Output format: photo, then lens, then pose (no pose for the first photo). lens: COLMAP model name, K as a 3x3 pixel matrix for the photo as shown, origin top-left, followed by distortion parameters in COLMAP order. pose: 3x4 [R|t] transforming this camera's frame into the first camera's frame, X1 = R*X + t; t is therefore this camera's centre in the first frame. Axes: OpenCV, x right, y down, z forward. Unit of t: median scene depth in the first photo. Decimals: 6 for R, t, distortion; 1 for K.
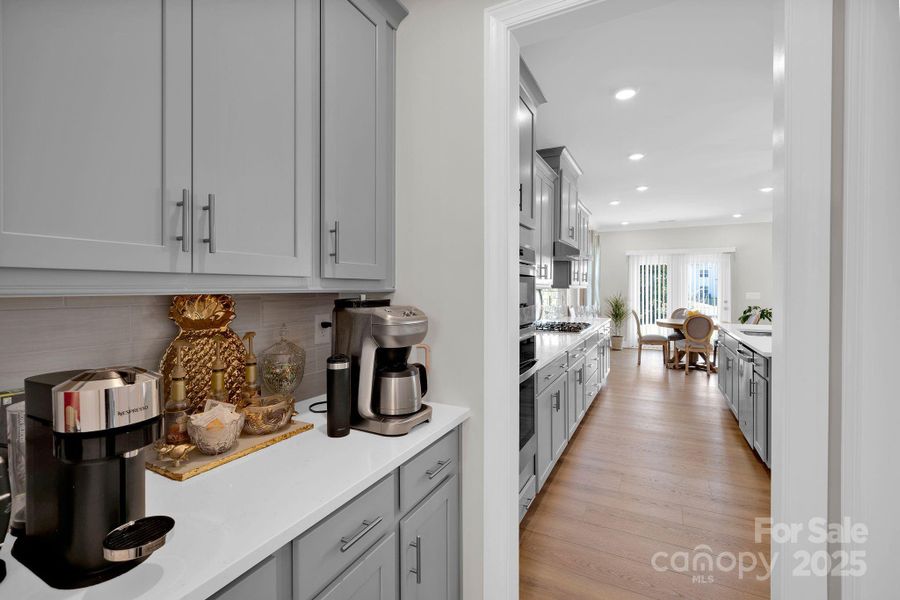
lens RADIAL K [[402.6, 0, 450.0], [0, 402.6, 300.0], [0, 0, 1]] dist [-0.012683, -0.000122]
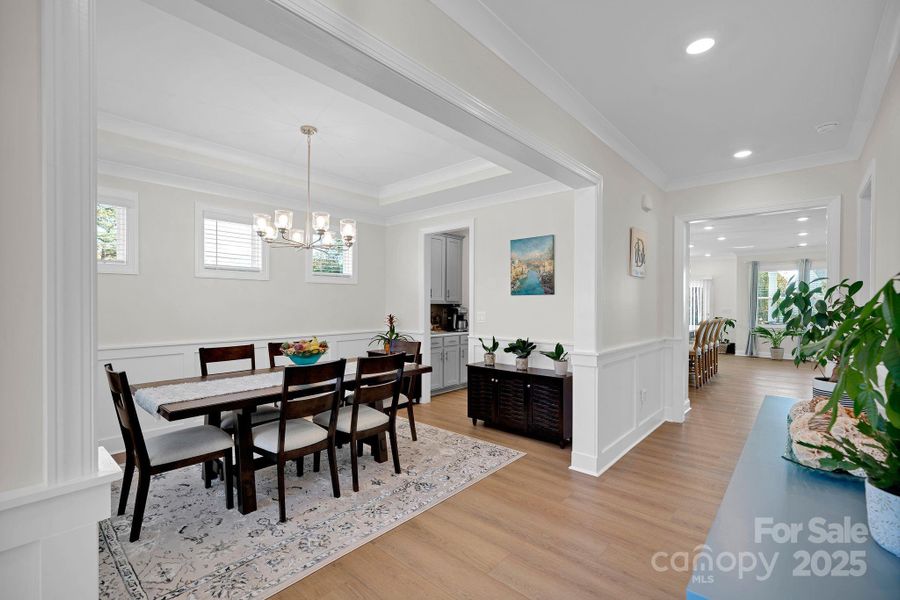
lens RADIAL K [[393.0, 0, 447.8], [0, 393.0, 303.9], [0, 0, 1]] dist [-0.000231, -0.000295]
pose [[0.967035, 0.004366, -0.254605, 0.849378], [-0.011007, 0.999635, -0.024665, 0.090946], [0.254405, 0.026654, 0.966730, -3.345604]]
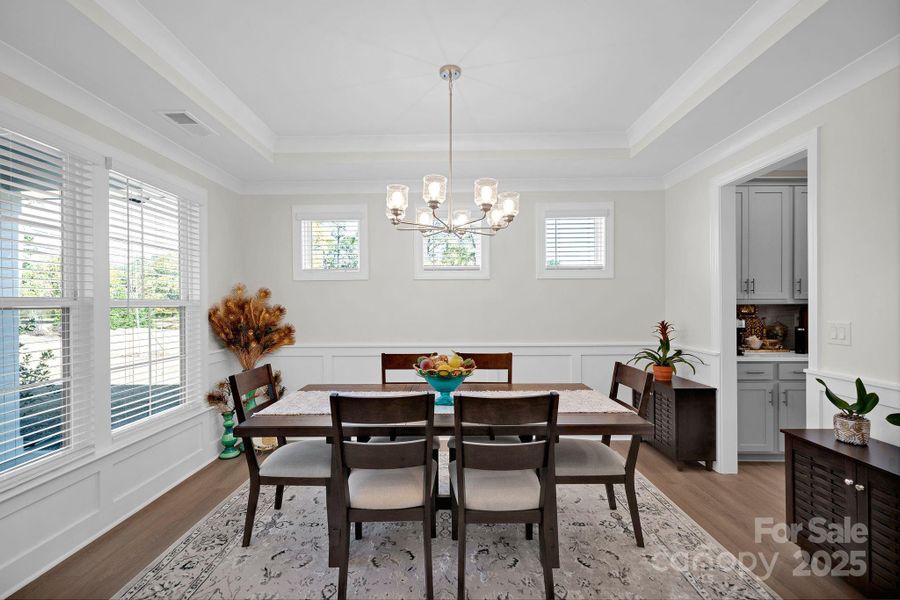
lens RADIAL K [[393.0, 0, 447.8], [0, 393.0, 303.9], [0, 0, 1]] dist [-0.000231, -0.000295]
pose [[0.439283, -0.002303, -0.898346, 0.989422], [-0.019467, 0.999737, -0.012083, 0.055526], [0.898138, 0.022796, 0.439123, -2.168003]]
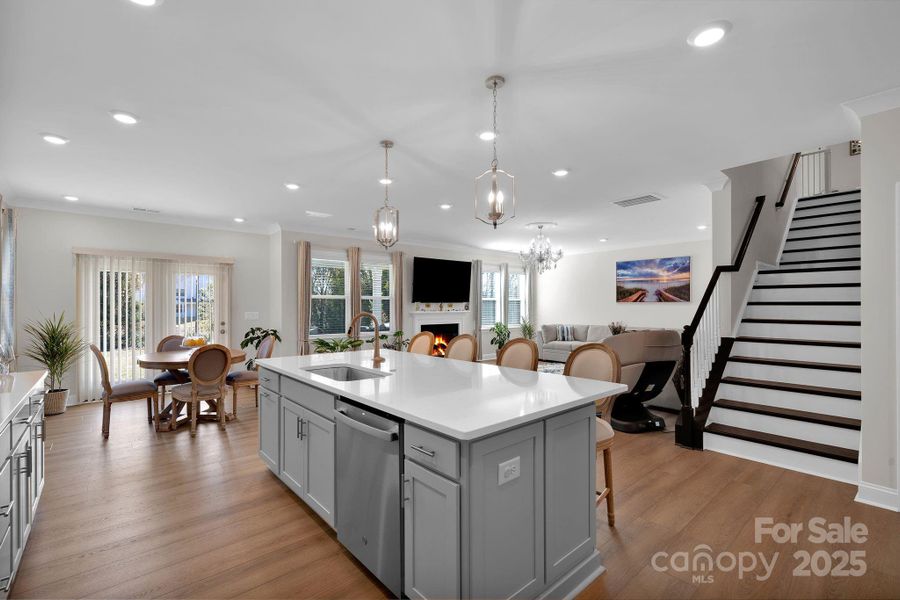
lens RADIAL K [[402.6, 0, 450.0], [0, 402.6, 300.0], [0, 0, 1]] dist [-0.012683, -0.000122]
pose [[0.371335, 0.013367, 0.928403, 0.605167], [0.030216, 0.999193, -0.026472, -0.048985], [-0.928007, 0.037883, 0.370632, 1.632535]]
